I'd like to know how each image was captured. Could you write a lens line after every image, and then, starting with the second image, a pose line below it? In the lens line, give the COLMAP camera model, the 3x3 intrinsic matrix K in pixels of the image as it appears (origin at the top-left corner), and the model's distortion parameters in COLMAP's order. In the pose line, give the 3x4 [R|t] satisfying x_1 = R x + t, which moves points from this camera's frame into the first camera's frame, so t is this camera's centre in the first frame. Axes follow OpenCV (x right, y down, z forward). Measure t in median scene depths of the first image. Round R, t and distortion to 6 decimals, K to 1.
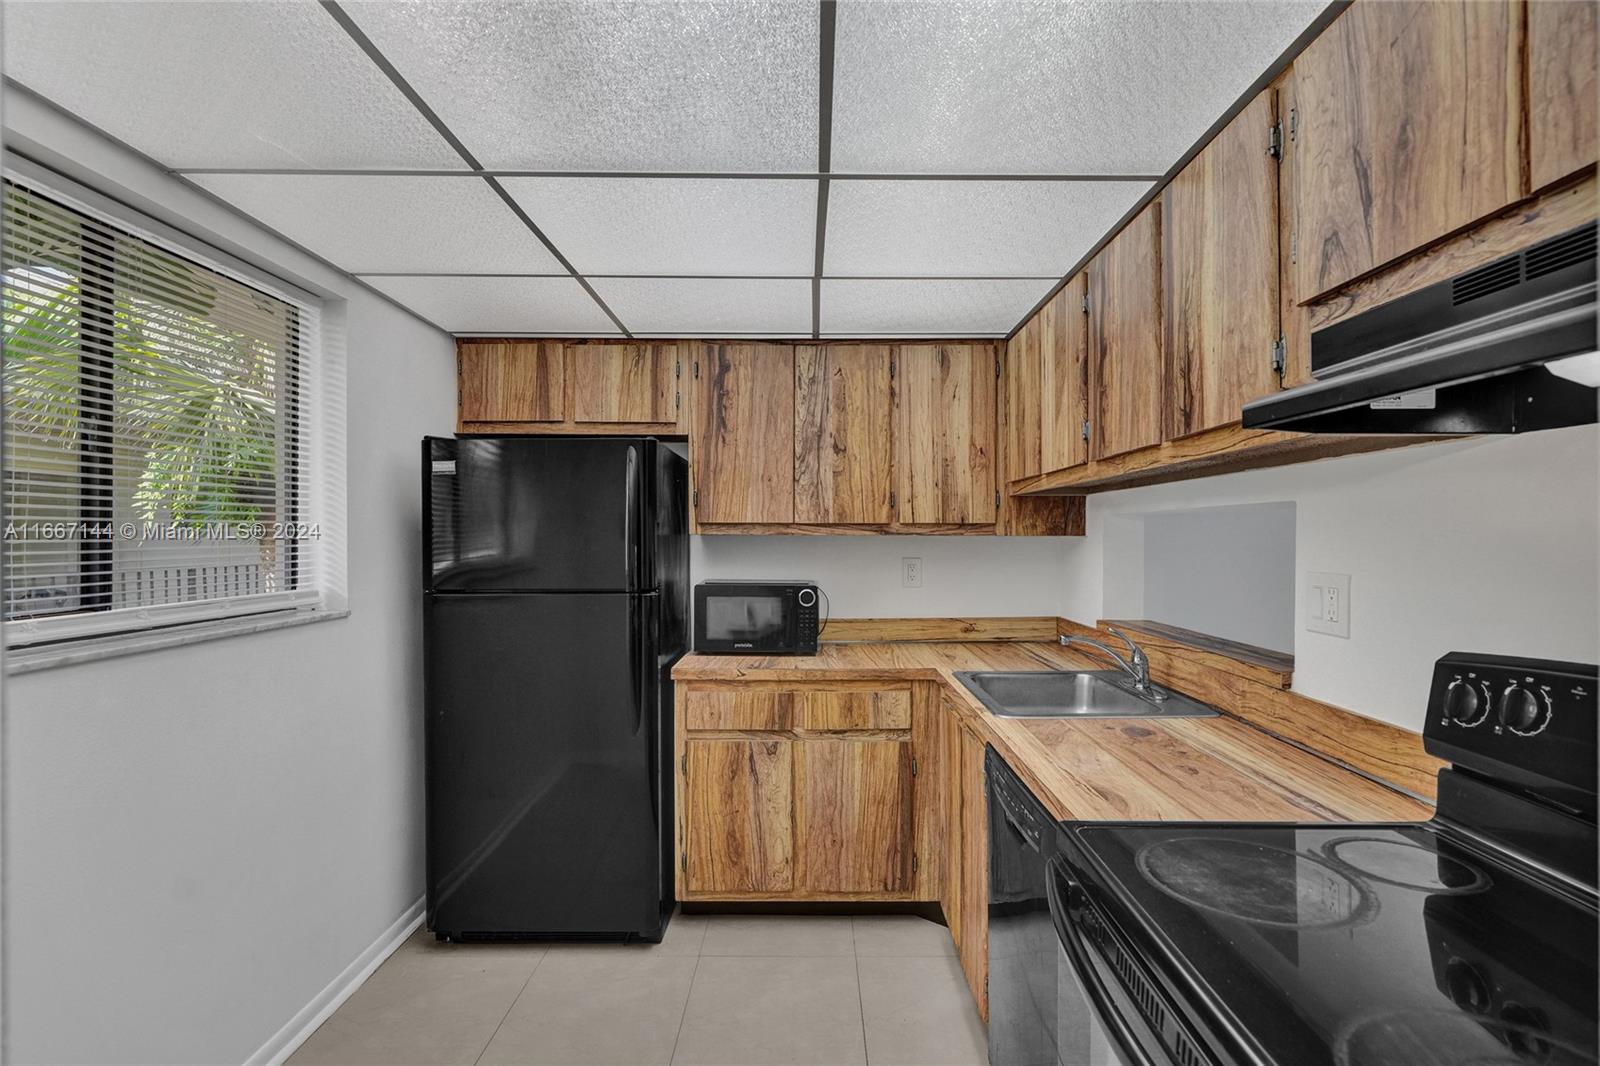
lens RADIAL K [[747.5, 0, 800.0], [0, 747.5, 533.0], [0, 0, 1]] dist [-0.011005, 0.000784]
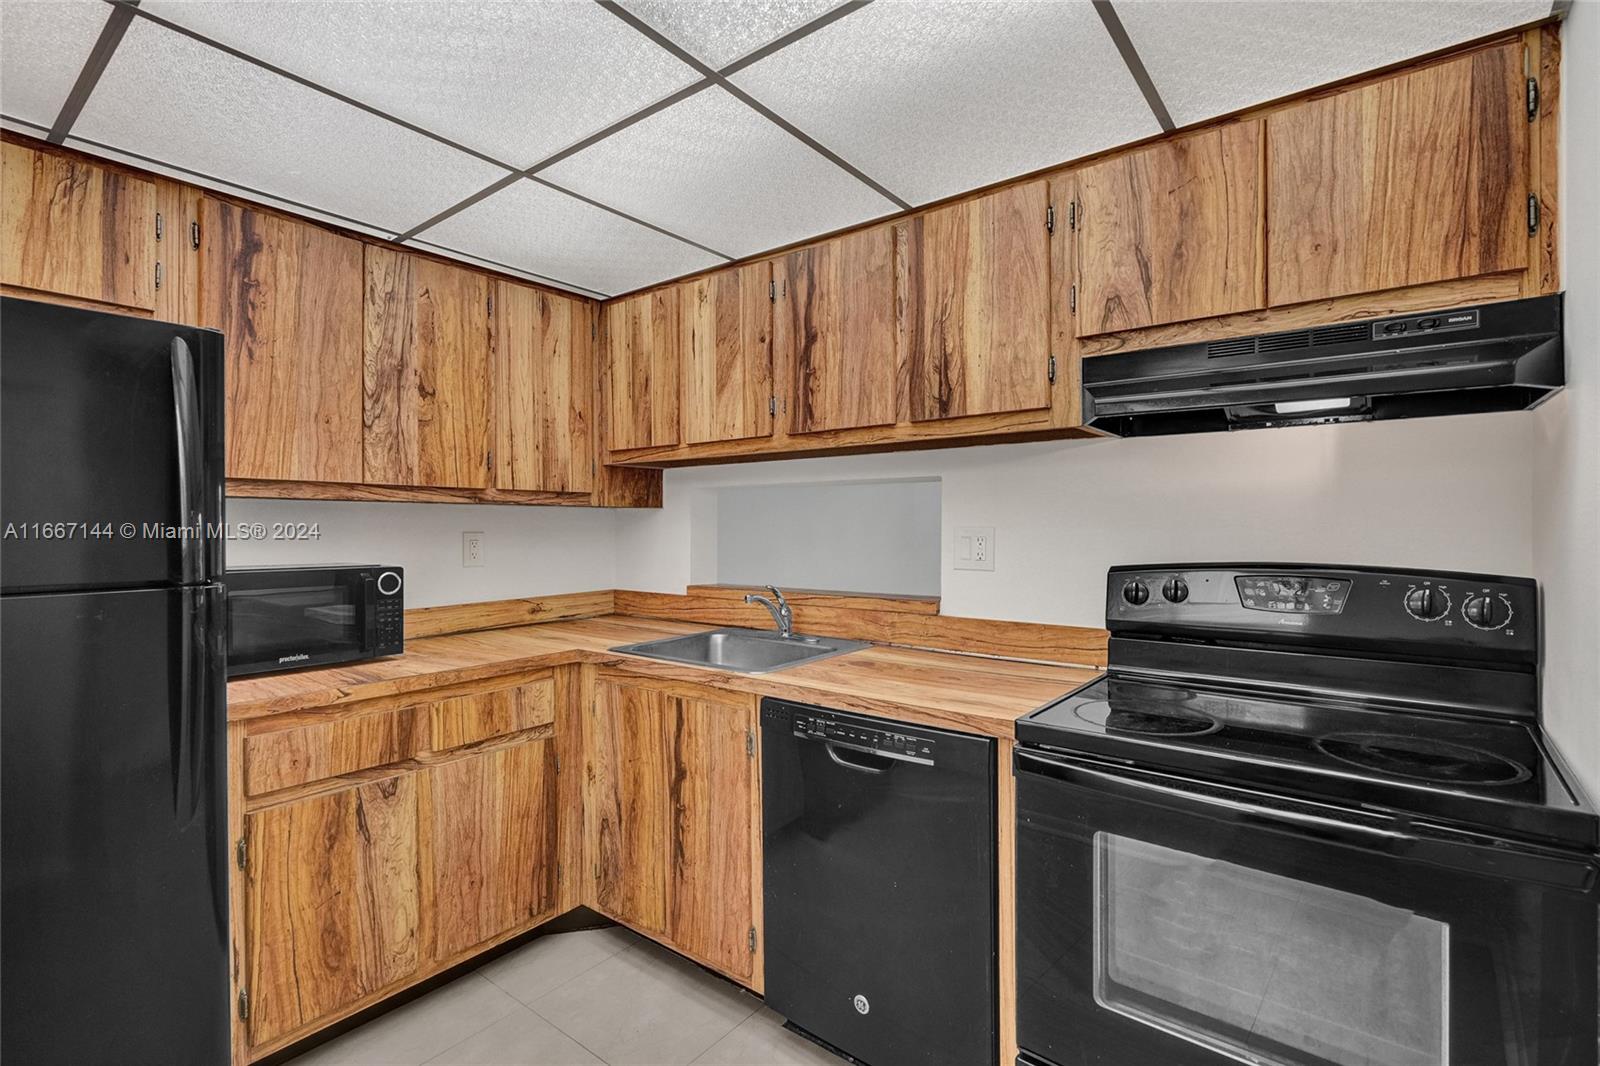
lens RADIAL K [[751.0, 0, 798.7], [0, 751.0, 526.6], [0, 0, 1]] dist [-0.002959, -0.000043]
pose [[0.605067, -0.002611, 0.796170, -0.378742], [-0.000746, 0.999992, 0.003847, 0.028819], [-0.796174, -0.002922, 0.605061, 0.237000]]
